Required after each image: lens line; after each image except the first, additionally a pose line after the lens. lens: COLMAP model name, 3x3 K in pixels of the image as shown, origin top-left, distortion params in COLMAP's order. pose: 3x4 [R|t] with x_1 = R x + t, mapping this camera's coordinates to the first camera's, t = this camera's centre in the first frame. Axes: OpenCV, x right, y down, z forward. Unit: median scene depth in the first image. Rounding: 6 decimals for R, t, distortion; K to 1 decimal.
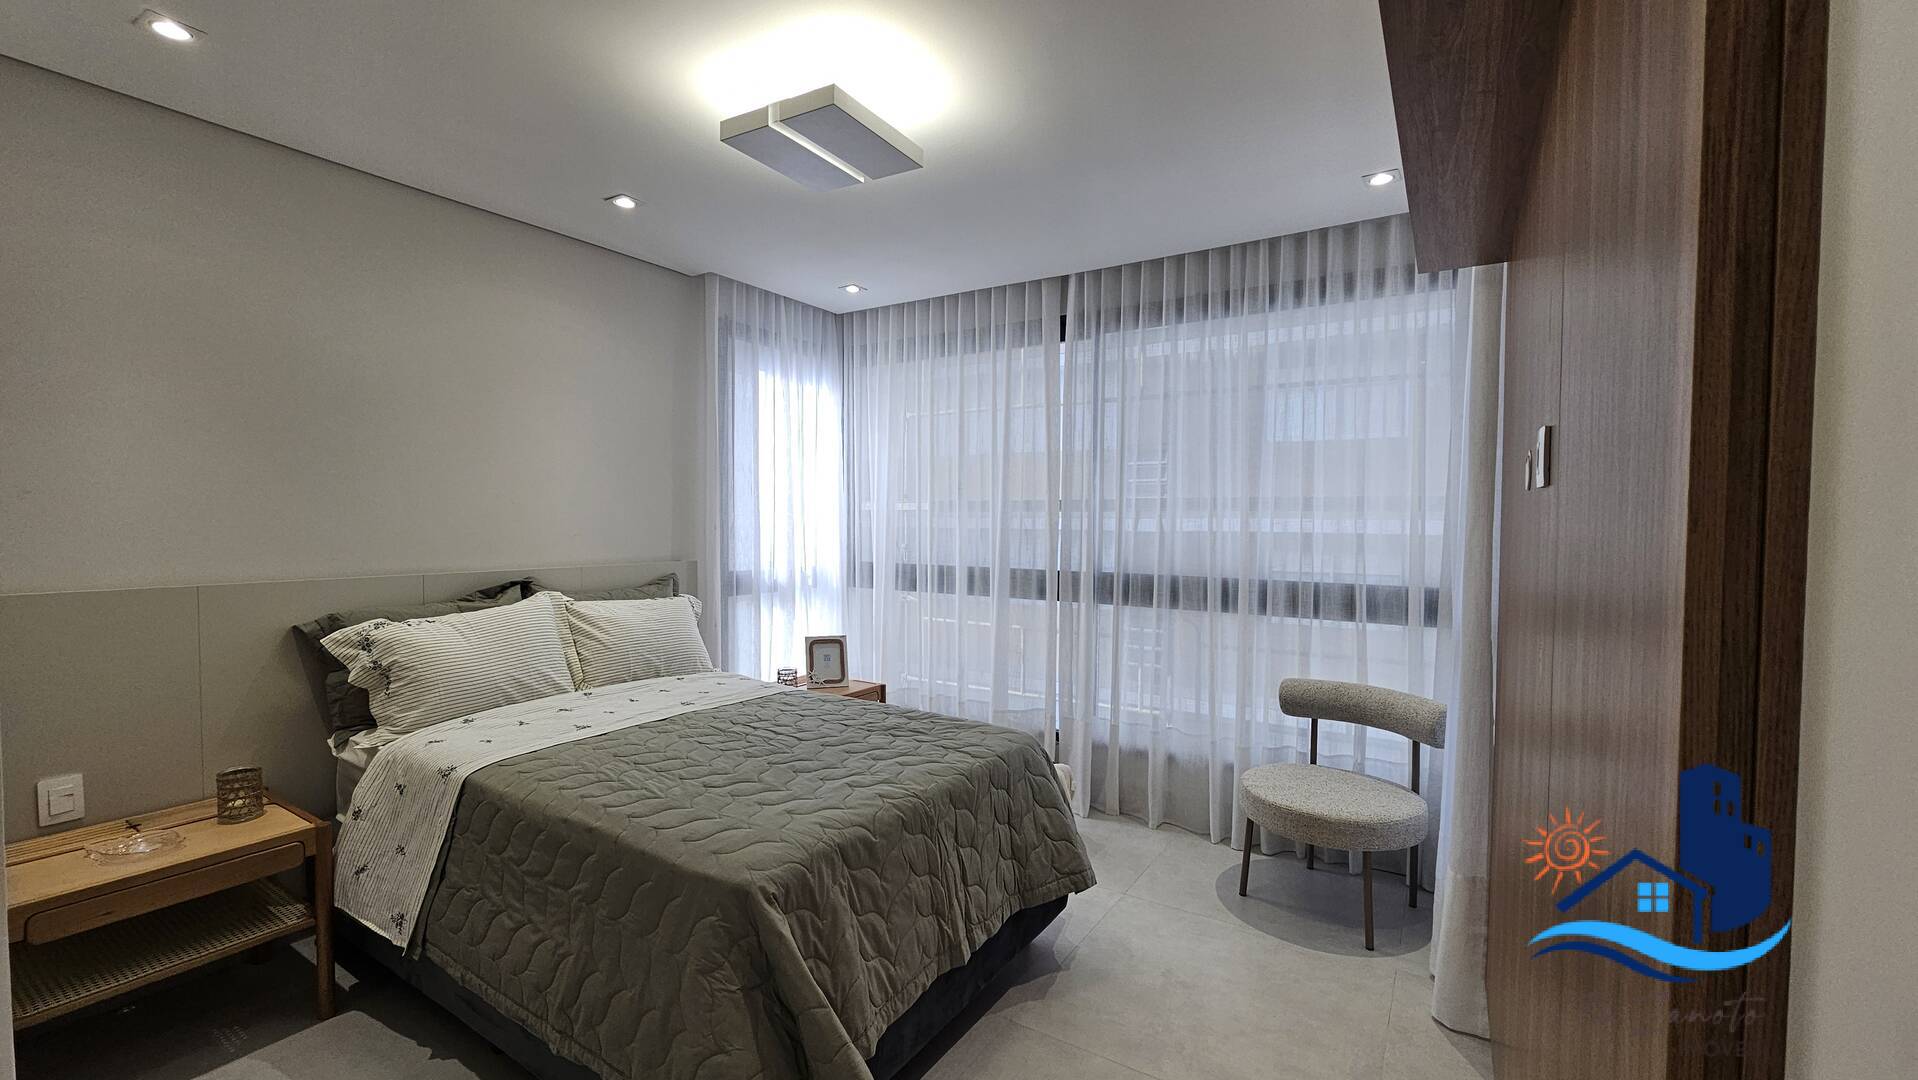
lens RADIAL K [[777.5, 0, 962.0], [0, 777.5, 533.5], [0, 0, 1]] dist [-0.002406, -0.000197]
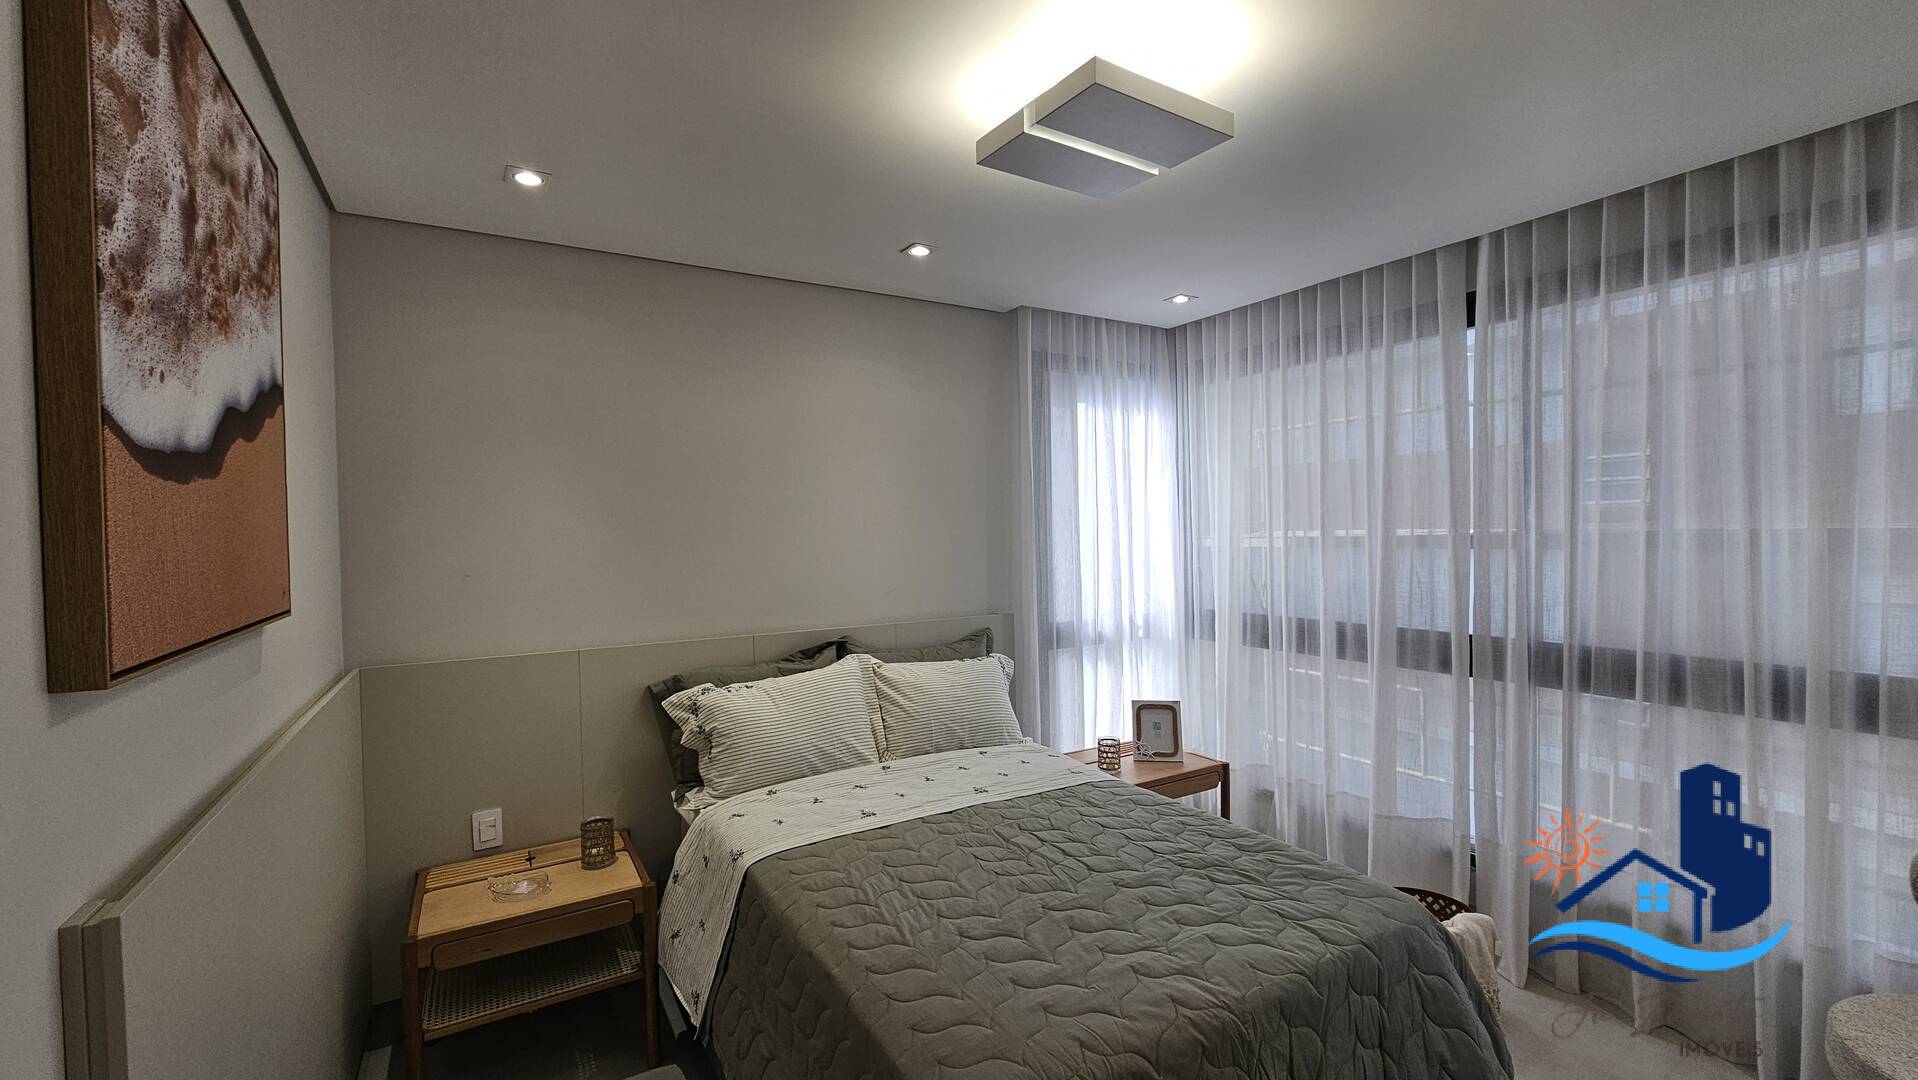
lens RADIAL K [[777.5, 0, 962.0], [0, 777.5, 533.5], [0, 0, 1]] dist [-0.002406, -0.000197]
pose [[0.893013, -0.016283, -0.449735, 0.029893], [0.011736, 0.999848, -0.012895, -0.053069], [0.449877, 0.006238, 0.893069, 0.138887]]
